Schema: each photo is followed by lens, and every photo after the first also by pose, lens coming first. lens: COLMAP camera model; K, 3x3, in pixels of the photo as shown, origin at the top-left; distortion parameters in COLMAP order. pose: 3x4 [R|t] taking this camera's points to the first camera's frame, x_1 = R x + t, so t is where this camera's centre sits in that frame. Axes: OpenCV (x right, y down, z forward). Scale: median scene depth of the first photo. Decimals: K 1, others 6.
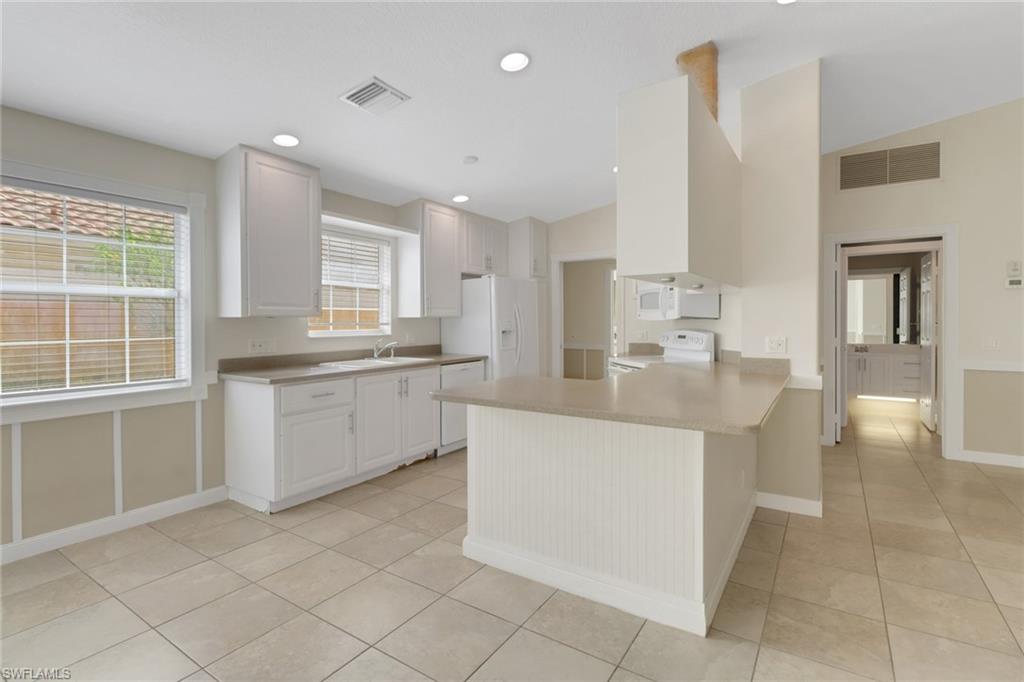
lens RADIAL K [[485.9, 0, 516.2], [0, 485.9, 328.1], [0, 0, 1]] dist [0.002428, -0.000836]
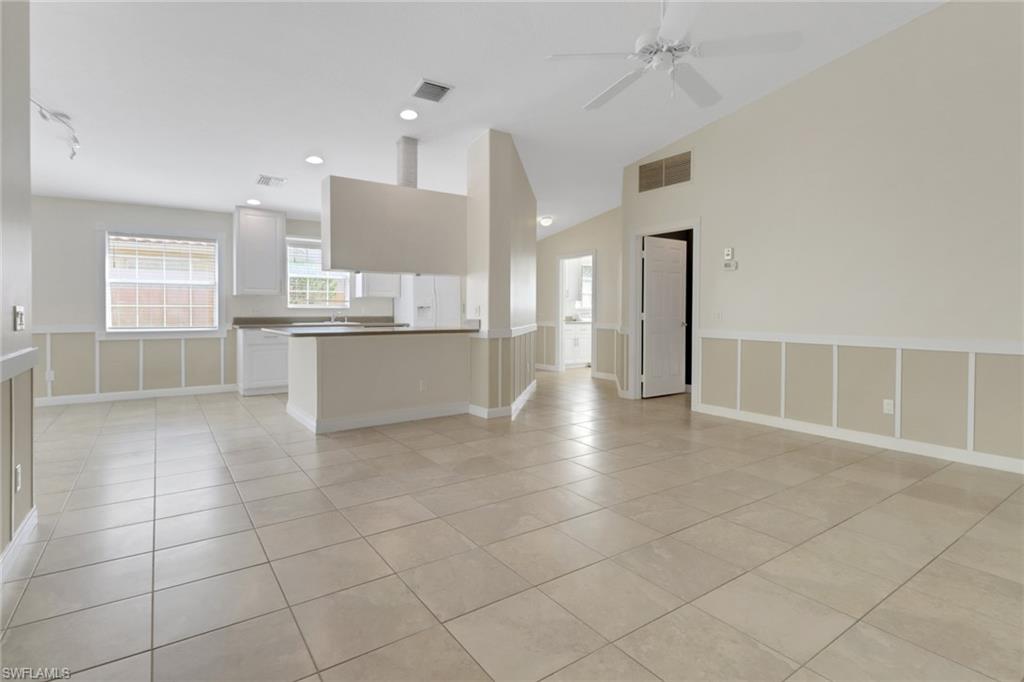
lens RADIAL K [[529.8, 0, 526.6], [0, 529.8, 322.3], [0, 0, 1]] dist [-0.017274, -0.000729]
pose [[0.925627, 0.013946, -0.378180, 0.950455], [-0.013112, 0.999903, 0.004780, 0.045162], [0.378210, 0.000534, 0.925720, -0.368999]]
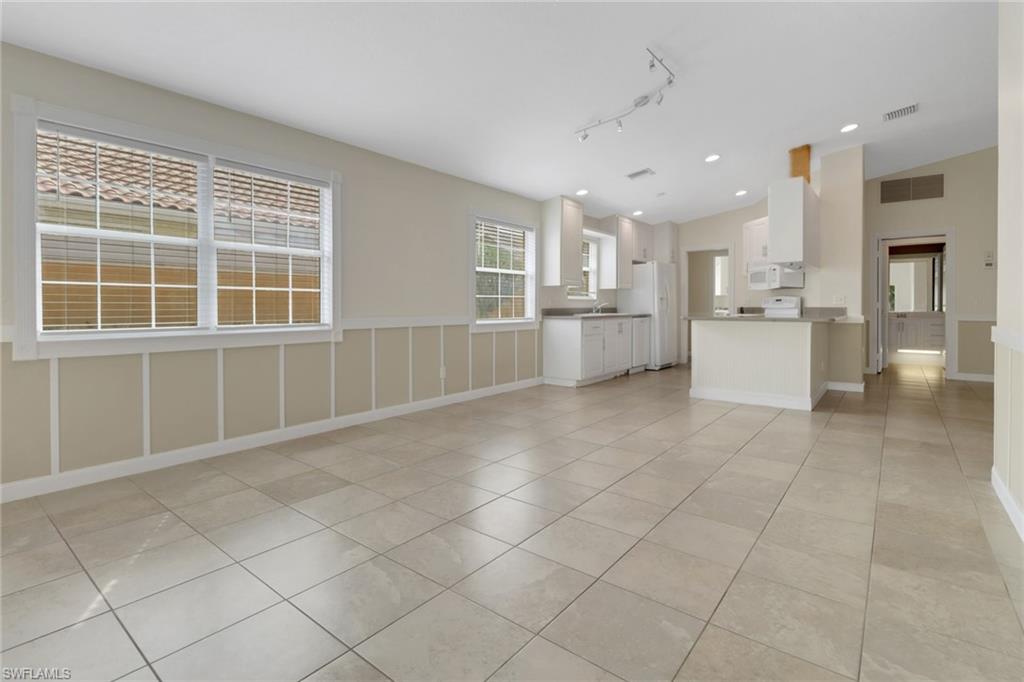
lens RADIAL K [[592.0, 0, 511.9], [0, 592.0, 332.8], [0, 0, 1]] dist [-0.006042, -0.001060]
pose [[0.999963, -0.005847, -0.006260, -0.544765], [0.005956, 0.999828, 0.017554, 0.089938], [0.006156, -0.017591, 0.999826, -0.981931]]
